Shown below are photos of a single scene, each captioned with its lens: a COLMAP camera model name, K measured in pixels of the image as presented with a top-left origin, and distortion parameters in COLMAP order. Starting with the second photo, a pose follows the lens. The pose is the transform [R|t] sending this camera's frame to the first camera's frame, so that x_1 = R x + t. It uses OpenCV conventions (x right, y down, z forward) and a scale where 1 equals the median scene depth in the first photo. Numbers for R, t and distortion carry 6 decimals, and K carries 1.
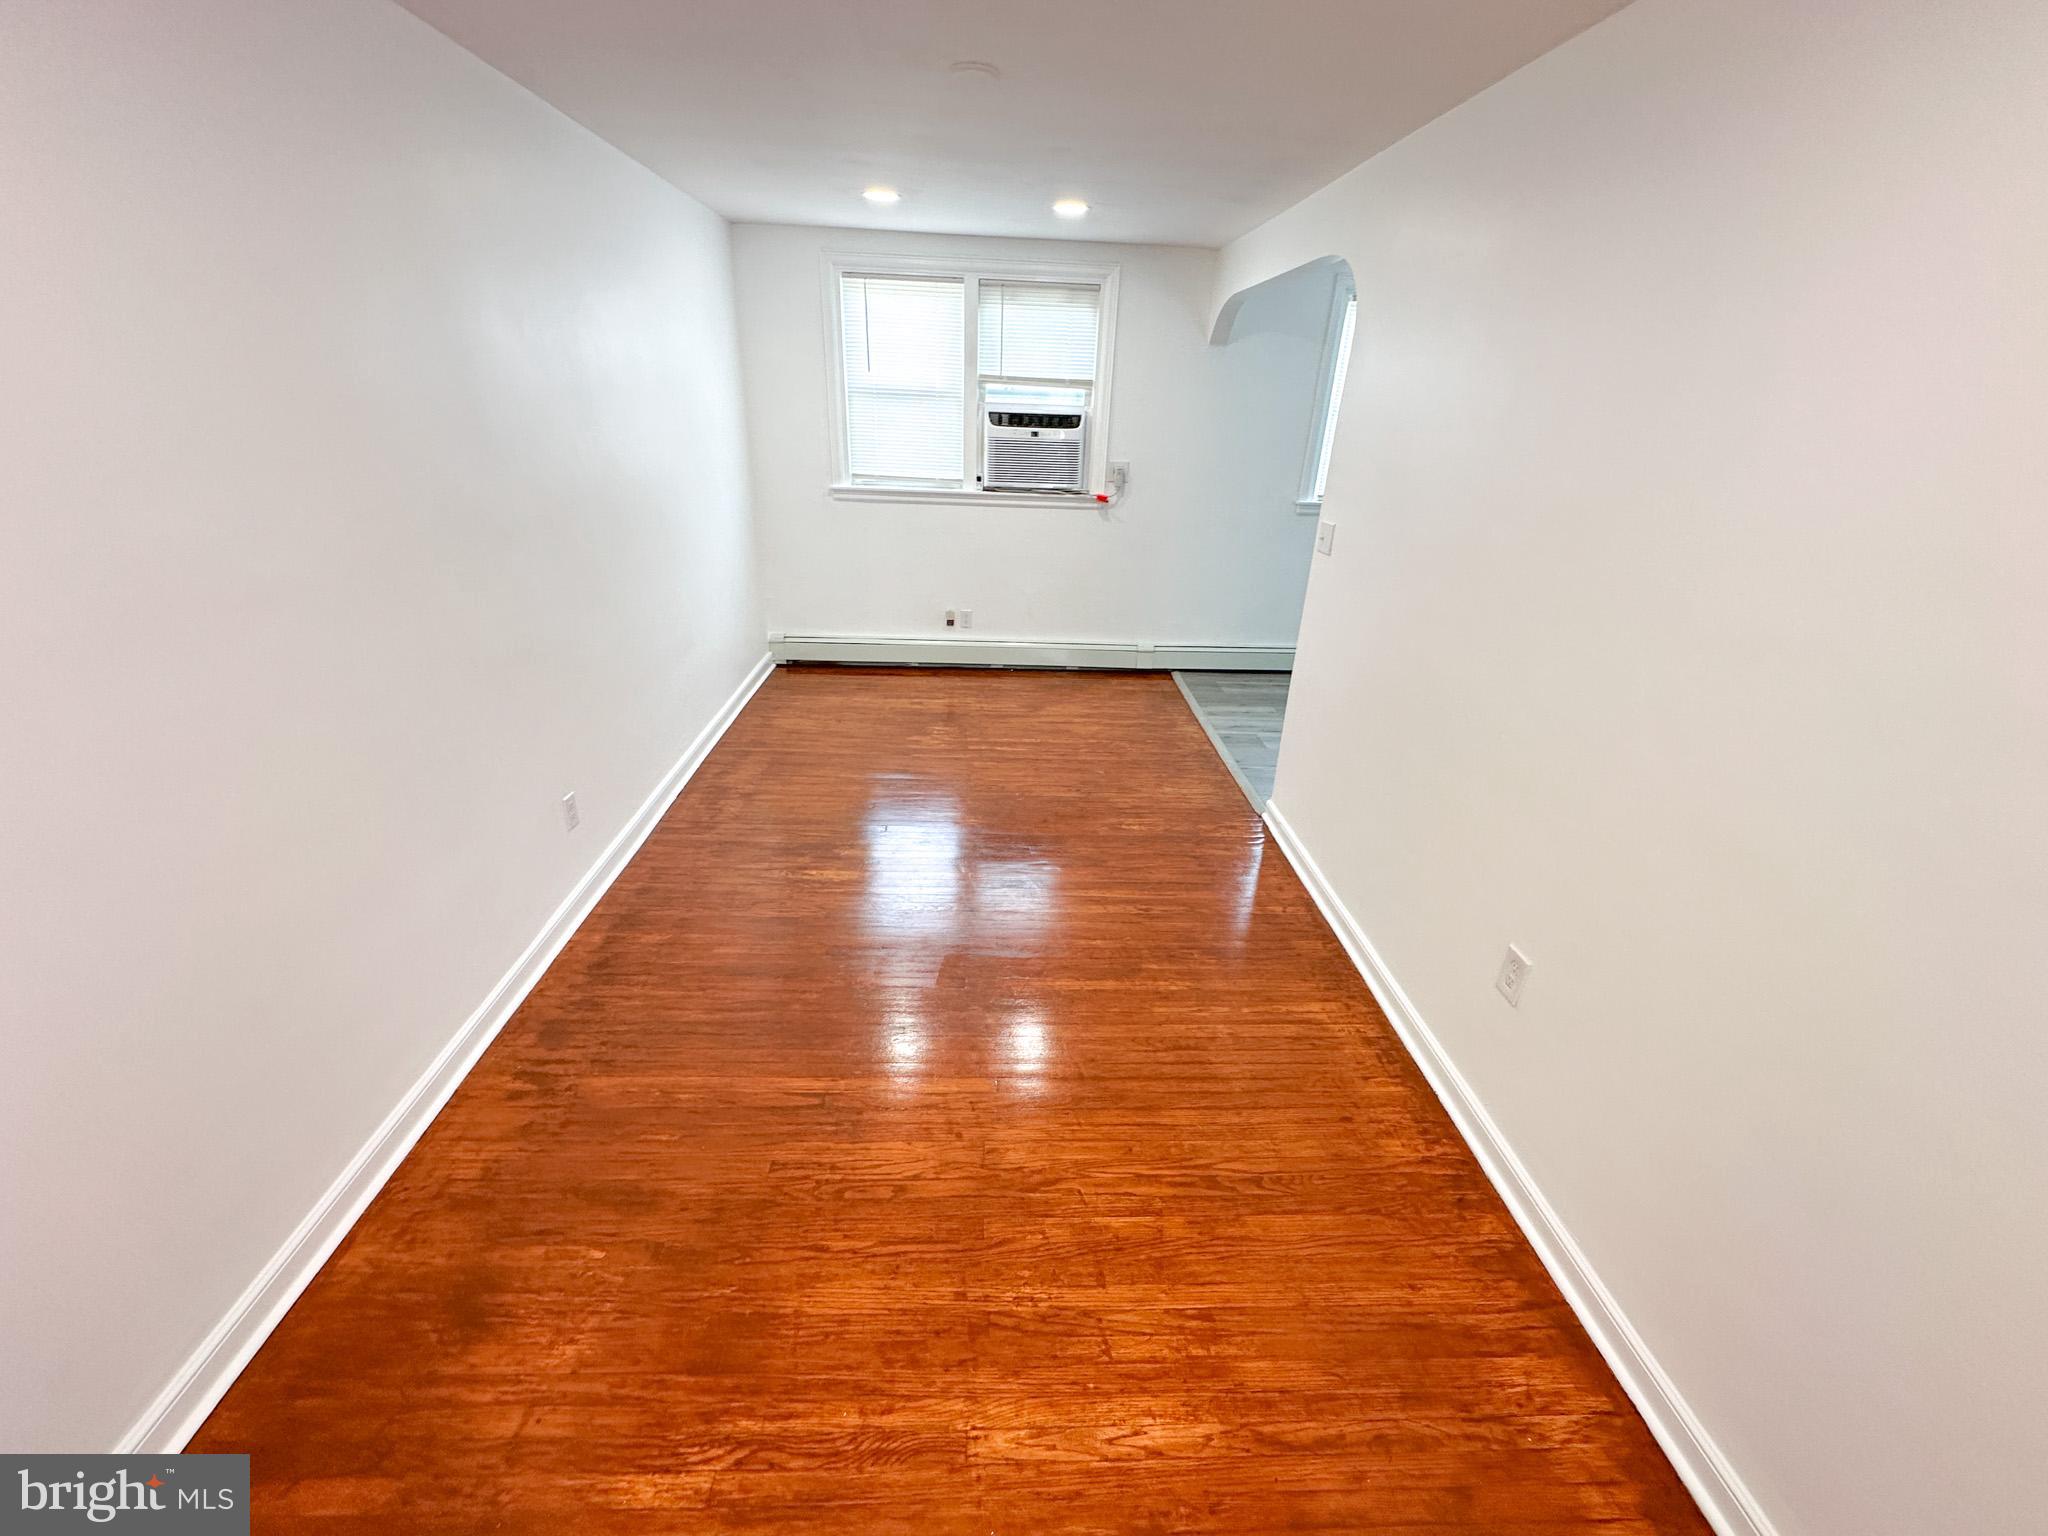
lens RADIAL K [[778.3, 0, 1034.7], [0, 778.3, 778.9], [0, 0, 1]] dist [-0.016583, 0.000006]
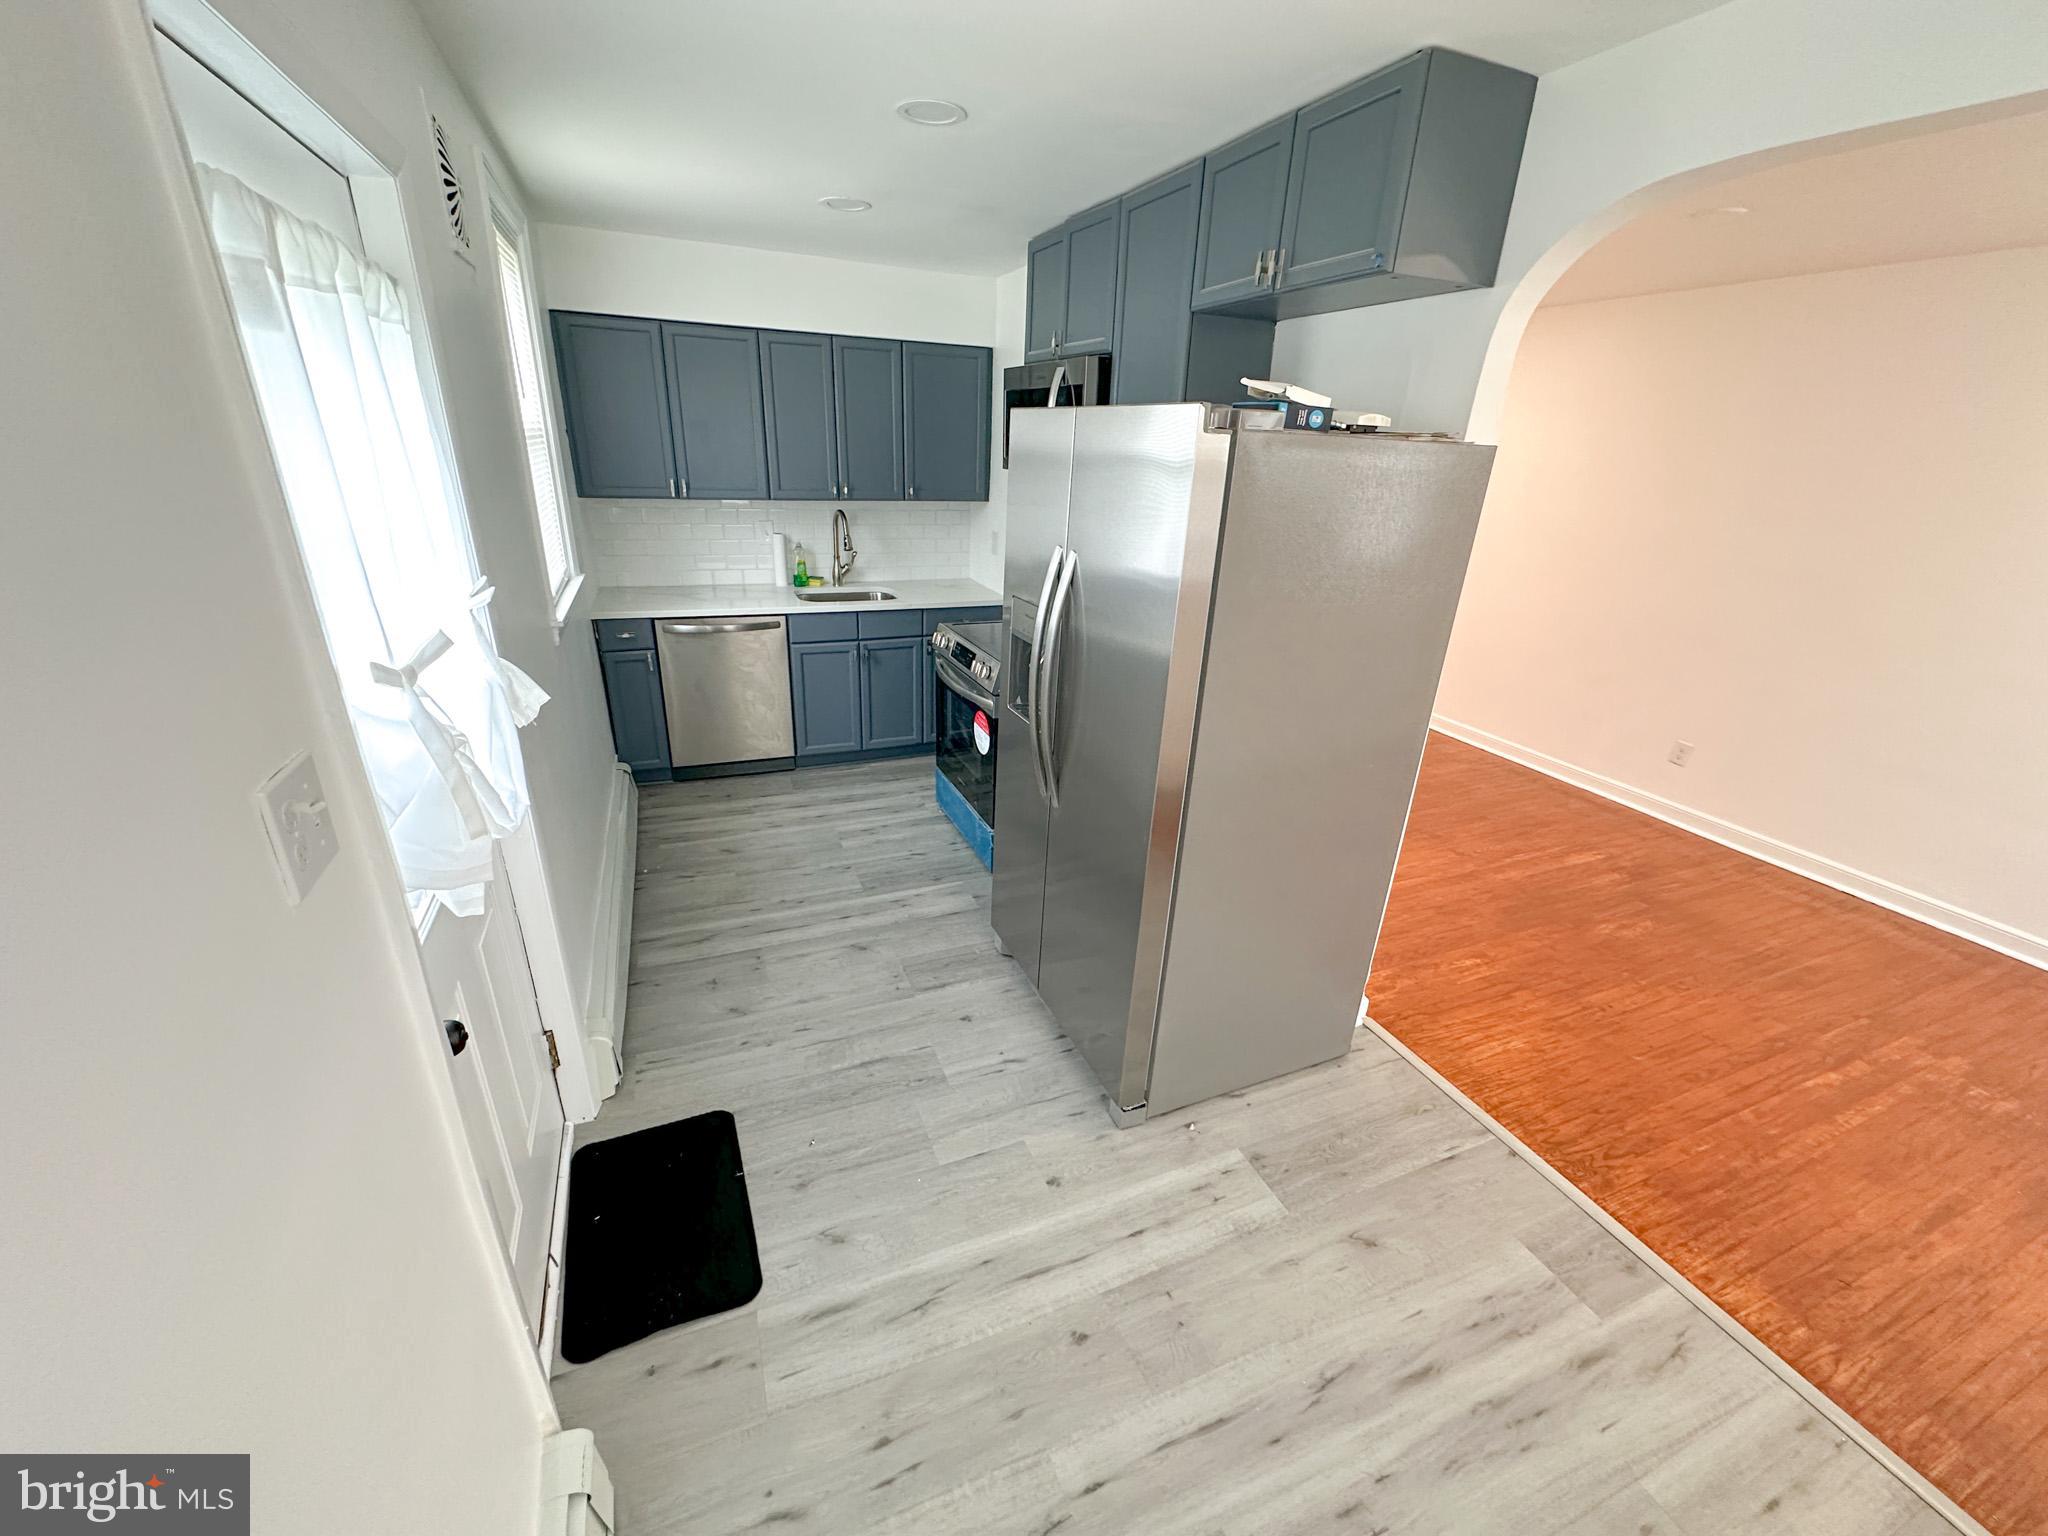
lens RADIAL K [[814.9, 0, 1024.0], [0, 814.9, 768.0], [0, 0, 1]] dist [-0.002132, -0.000041]
pose [[-0.936272, 0.065199, -0.345173, 0.730444], [-0.213797, 0.673903, 0.707210, -0.503995], [0.278723, 0.735937, -0.617017, 1.055125]]
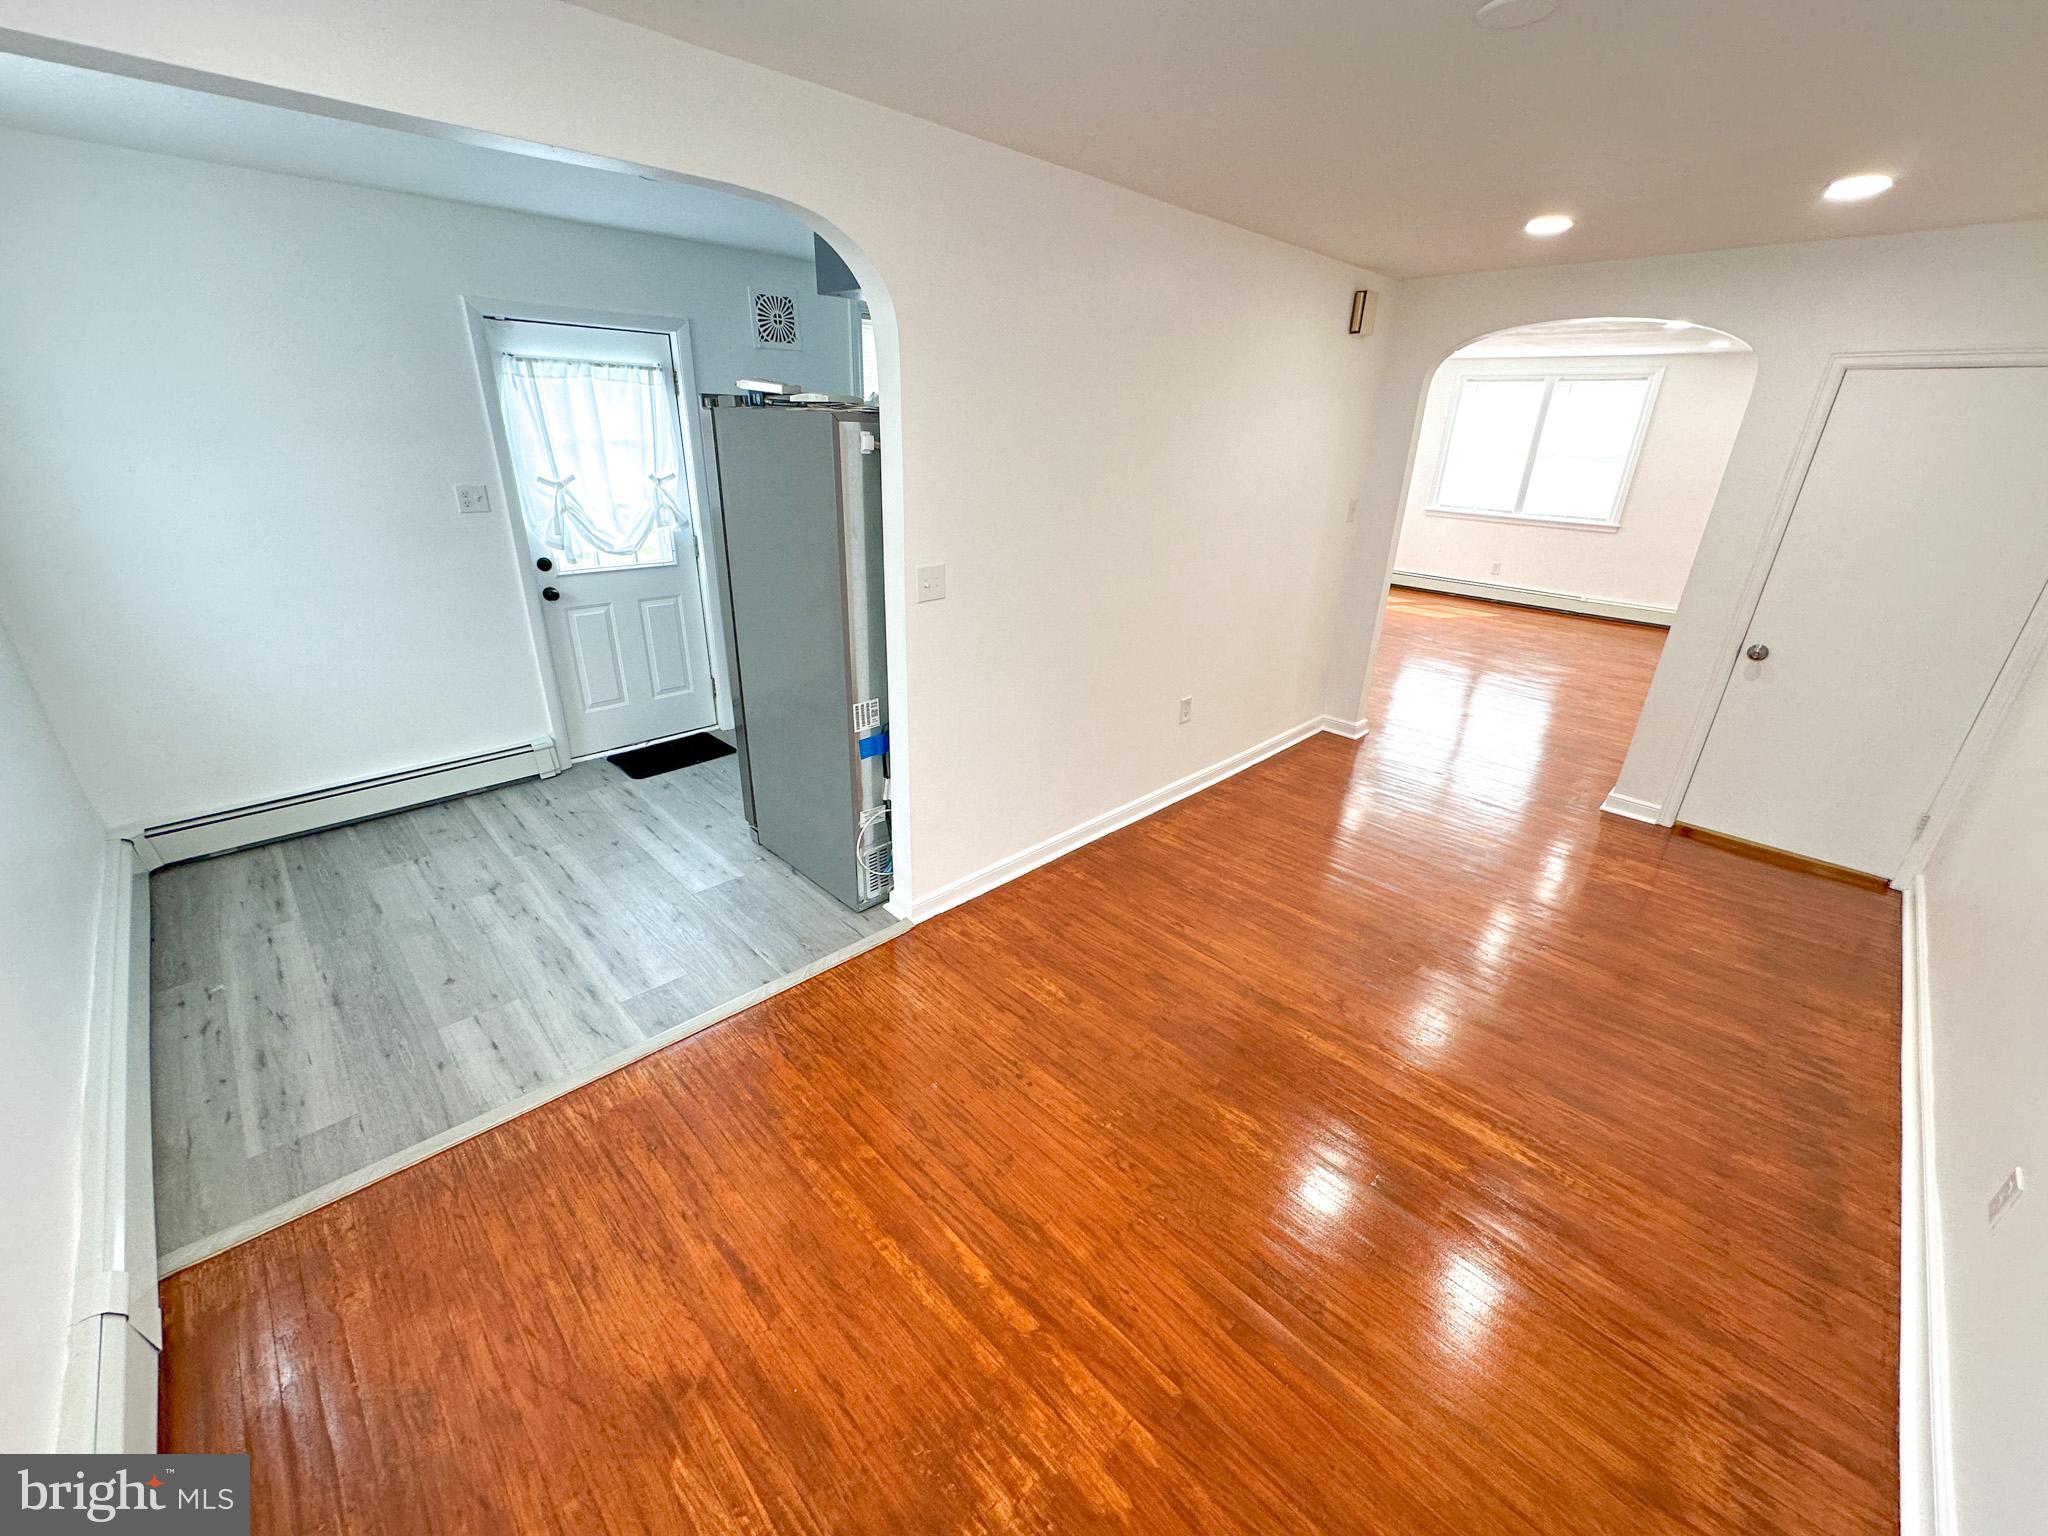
lens RADIAL K [[831.6, 0, 1019.9], [0, 831.6, 761.9], [0, 0, 1]] dist [0.000955, 0.000128]
pose [[-0.662392, -0.333851, 0.670657, -0.270832], [0.281879, 0.718362, 0.636004, -0.523817], [-0.694105, 0.610328, -0.381731, 1.006655]]
